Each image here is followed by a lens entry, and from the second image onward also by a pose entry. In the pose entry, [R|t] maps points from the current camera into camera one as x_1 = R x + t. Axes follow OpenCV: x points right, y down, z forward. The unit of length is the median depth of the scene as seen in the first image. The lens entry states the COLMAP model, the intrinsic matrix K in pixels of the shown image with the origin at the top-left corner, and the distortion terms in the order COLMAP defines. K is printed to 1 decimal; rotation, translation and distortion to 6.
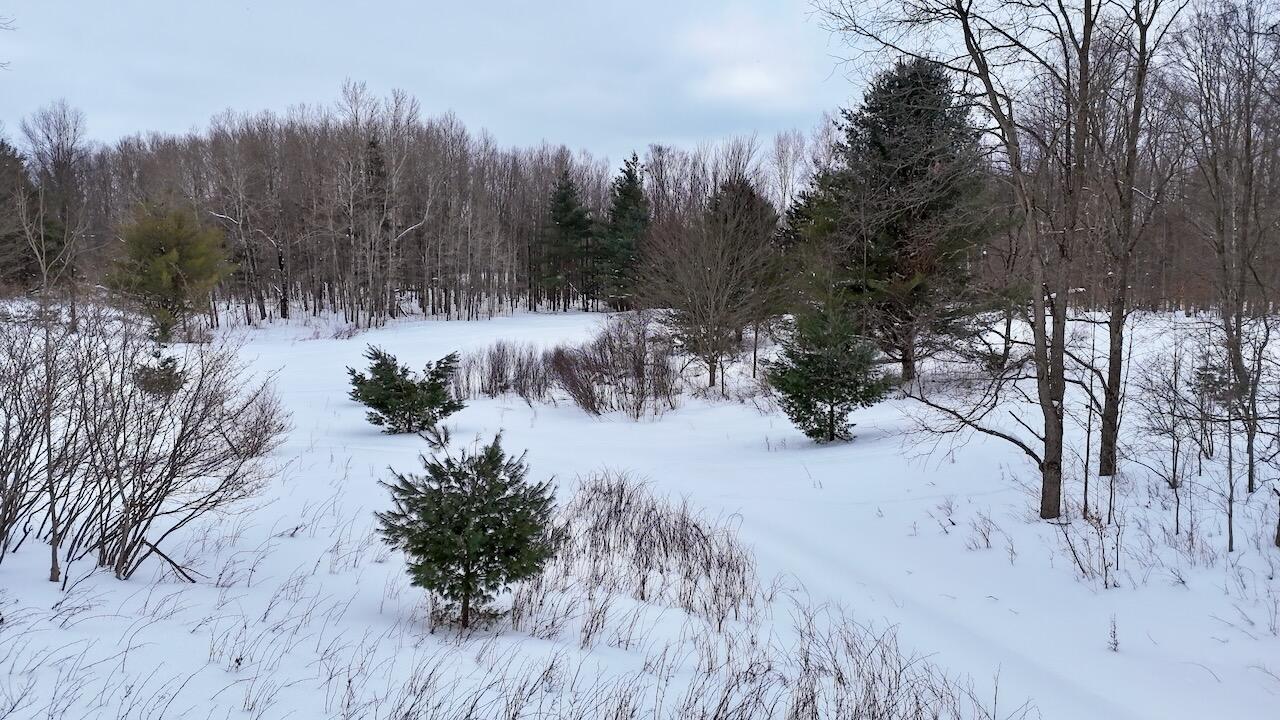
lens RADIAL K [[917.1, 0, 642.5], [0, 917.1, 344.0], [0, 0, 1]] dist [0.100569, -0.092936]
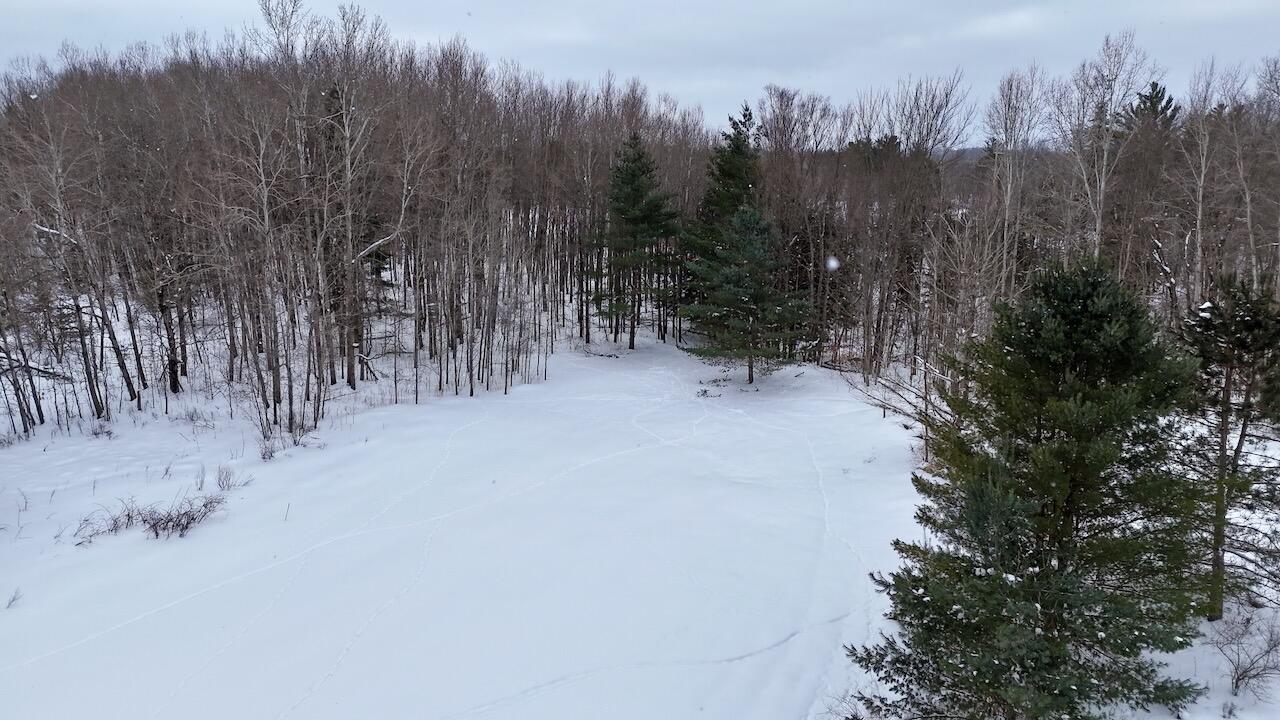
lens RADIAL K [[917.1, 0, 642.5], [0, 917.1, 344.0], [0, 0, 1]] dist [0.100569, -0.092936]
pose [[0.996126, 0.026315, -0.083910, -0.020581], [-0.017900, 0.994876, 0.099502, -0.102182], [0.086098, -0.097615, 0.991493, 0.340470]]
